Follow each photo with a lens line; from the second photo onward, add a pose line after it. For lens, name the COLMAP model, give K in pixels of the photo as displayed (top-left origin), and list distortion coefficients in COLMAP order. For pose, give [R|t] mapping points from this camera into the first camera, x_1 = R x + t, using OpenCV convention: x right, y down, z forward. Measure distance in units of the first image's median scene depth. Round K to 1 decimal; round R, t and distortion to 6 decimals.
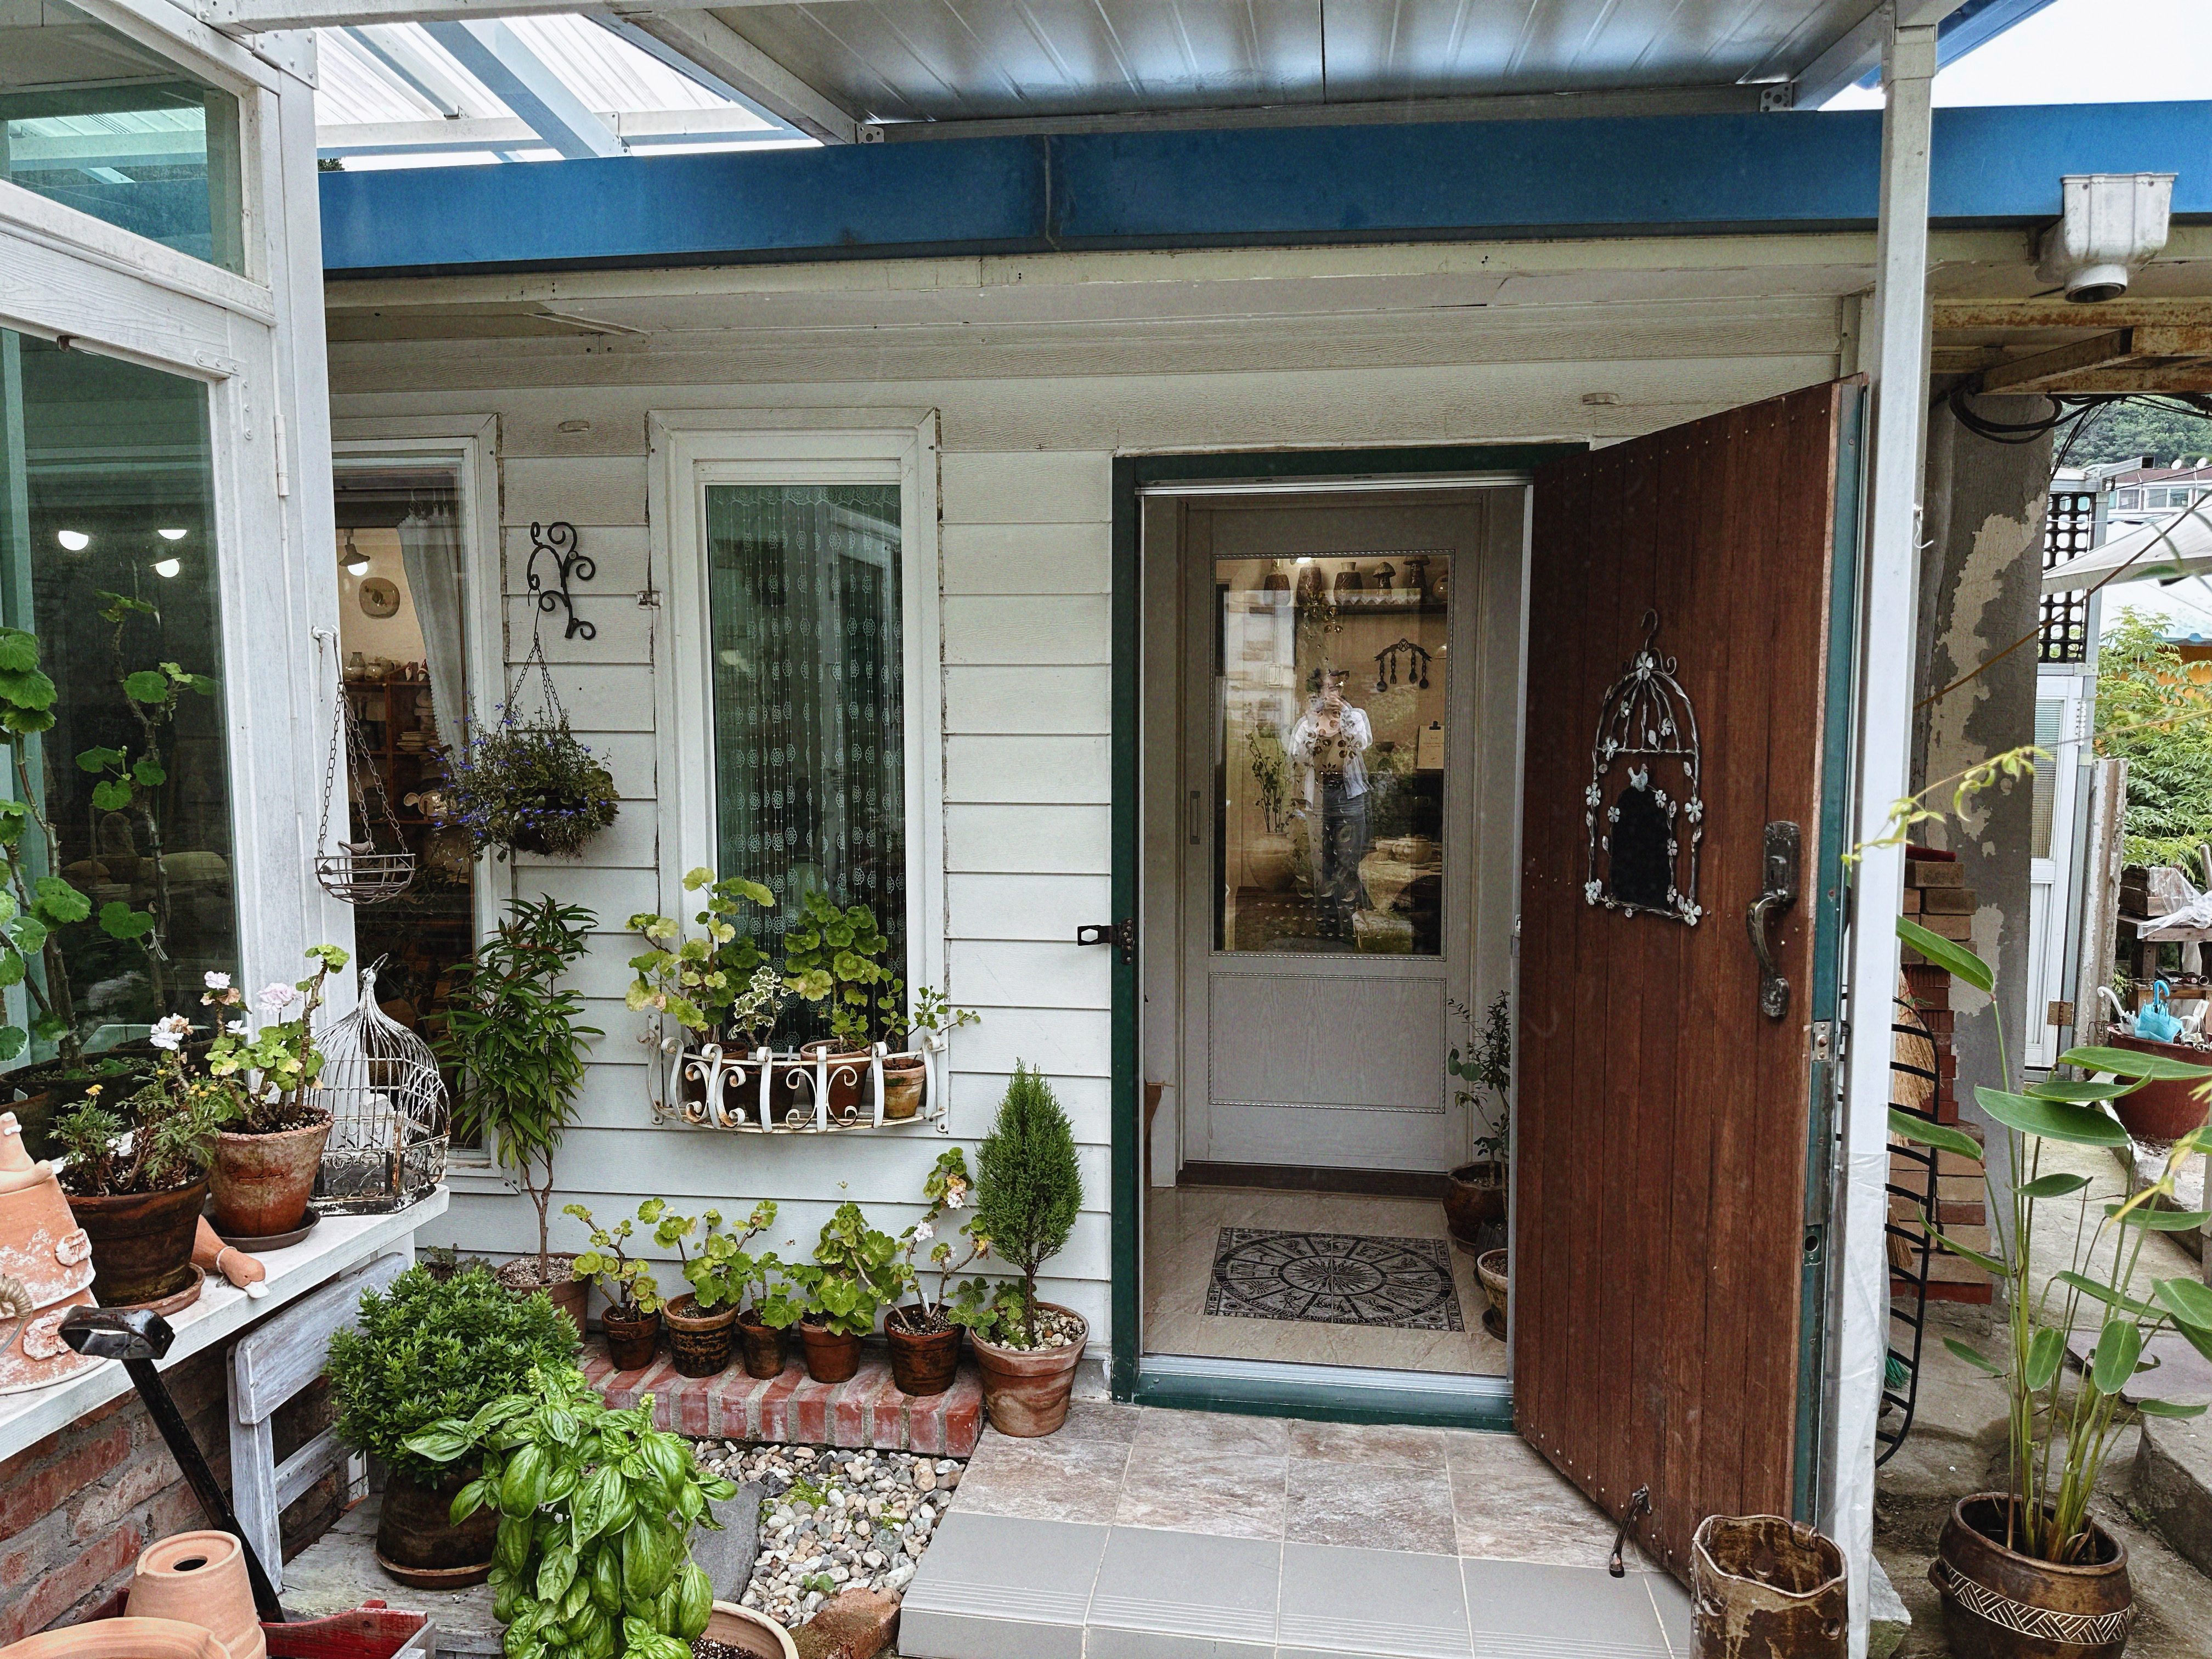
lens RADIAL K [[1560.3, 0, 1108.6], [0, 1560.3, 822.1], [0, 0, 1]] dist [0.040282, -0.037407]
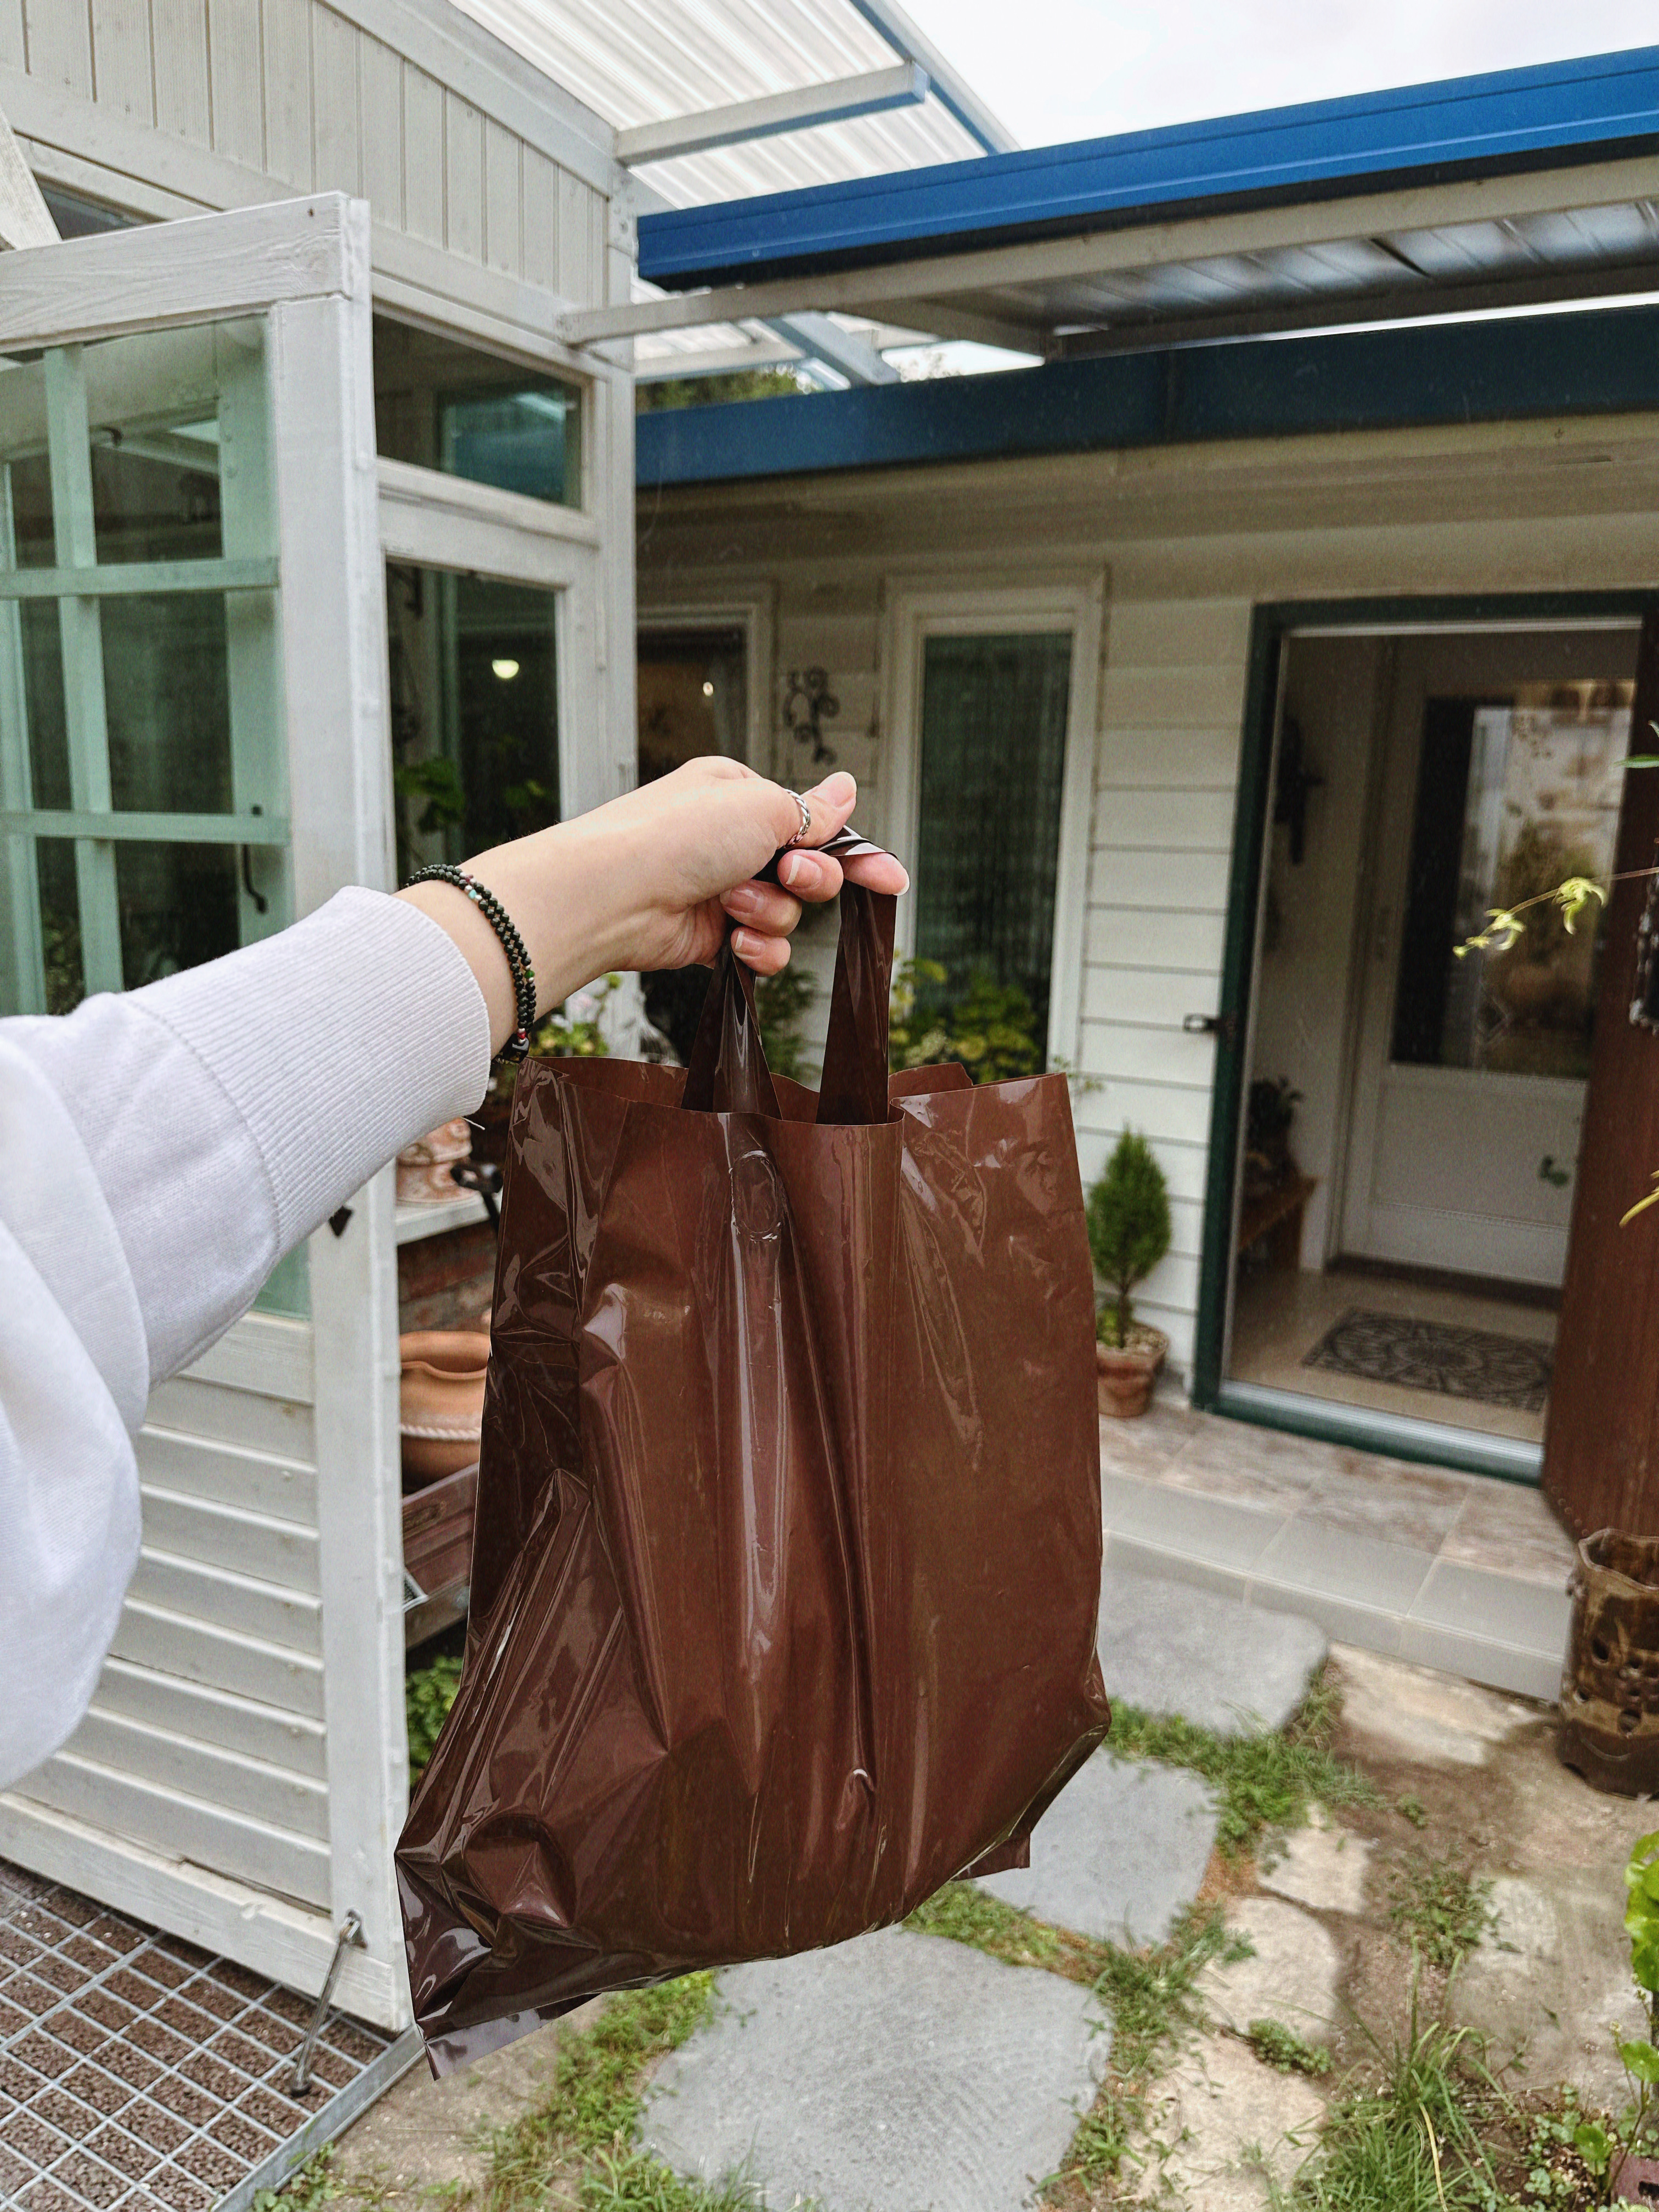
lens RADIAL K [[1560.3, 0, 827.0], [0, 1560.3, 1107.3], [0, 0, 1]] dist [0.040282, -0.037407]
pose [[0.926077, 0.097111, -0.364625, 0.165470], [-0.057111, 0.991256, 0.118951, 0.010121], [0.372989, -0.089333, 0.923525, -0.208480]]
